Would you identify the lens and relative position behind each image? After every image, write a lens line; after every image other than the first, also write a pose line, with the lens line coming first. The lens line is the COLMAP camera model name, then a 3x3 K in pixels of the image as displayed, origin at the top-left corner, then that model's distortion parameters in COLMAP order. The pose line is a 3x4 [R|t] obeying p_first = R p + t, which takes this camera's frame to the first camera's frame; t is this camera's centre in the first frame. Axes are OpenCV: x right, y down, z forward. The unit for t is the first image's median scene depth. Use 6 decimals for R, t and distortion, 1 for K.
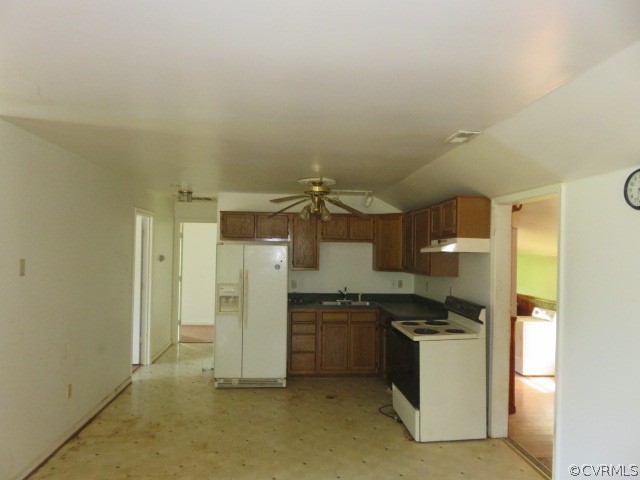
lens RADIAL K [[476.5, 0, 321.5], [0, 476.5, 237.2], [0, 0, 1]] dist [-0.002125, -0.000873]
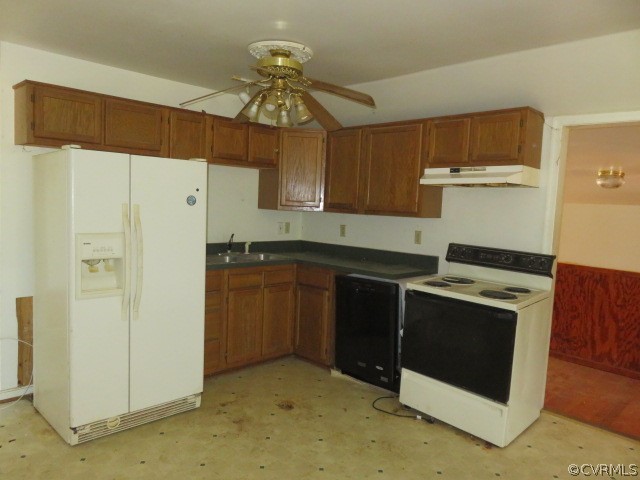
lens RADIAL K [[476.5, 0, 319.6], [0, 476.5, 245.3], [0, 0, 1]] dist [-0.002125, -0.000873]
pose [[0.759181, -0.038331, 0.649750, -0.339165], [-0.053496, 0.991212, 0.120980, 0.040581], [-0.648678, -0.126604, 0.750459, 0.498250]]
